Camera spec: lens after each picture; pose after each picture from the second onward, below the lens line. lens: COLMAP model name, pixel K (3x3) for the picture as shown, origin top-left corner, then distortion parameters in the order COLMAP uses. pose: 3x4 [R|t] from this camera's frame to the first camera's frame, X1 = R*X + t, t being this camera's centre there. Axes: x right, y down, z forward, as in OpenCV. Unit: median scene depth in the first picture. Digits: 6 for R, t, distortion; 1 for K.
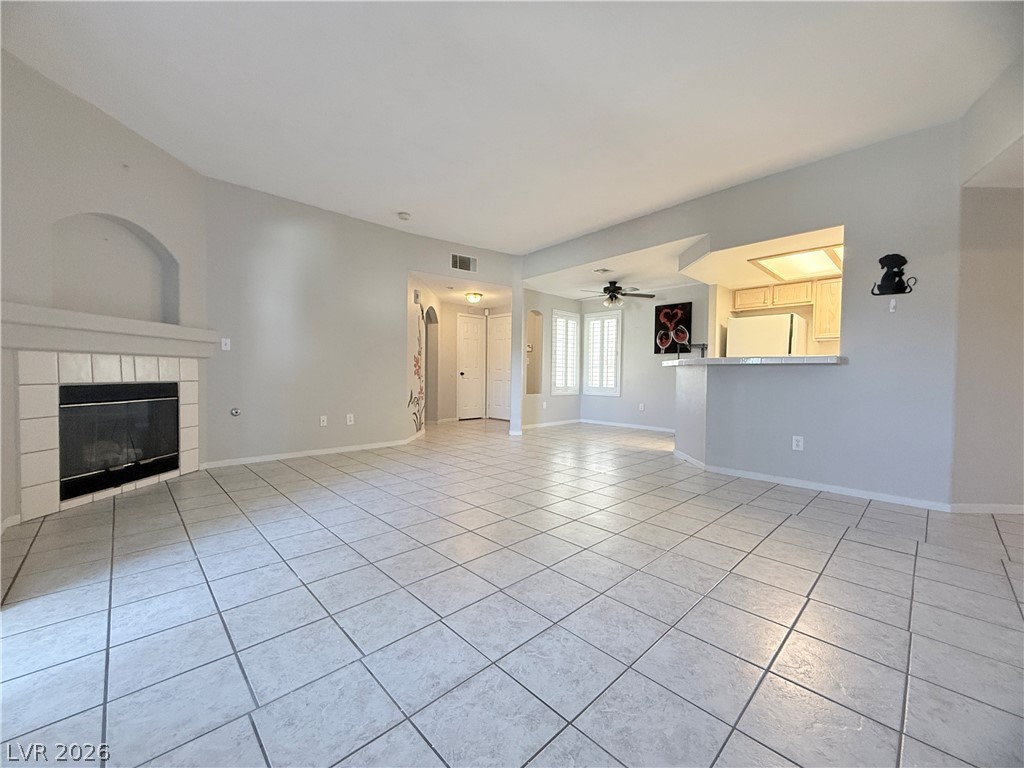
lens RADIAL K [[408.1, 0, 508.6], [0, 408.1, 382.3], [0, 0, 1]] dist [-0.001383, 0.000391]
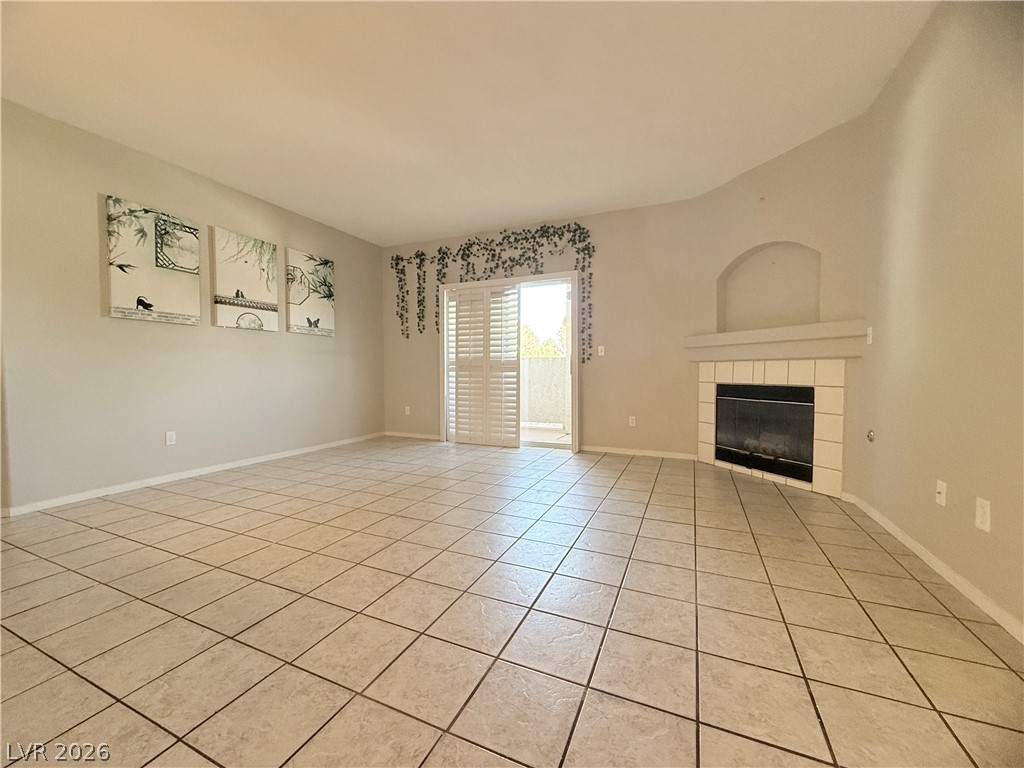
lens RADIAL K [[408.1, 0, 510.4], [0, 408.1, 387.0], [0, 0, 1]] dist [-0.001383, 0.000391]
pose [[-0.925154, 0.005237, -0.379555, 0.162289], [-0.017242, 0.998293, 0.055800, -0.043134], [0.379200, 0.058167, -0.923485, 1.759206]]
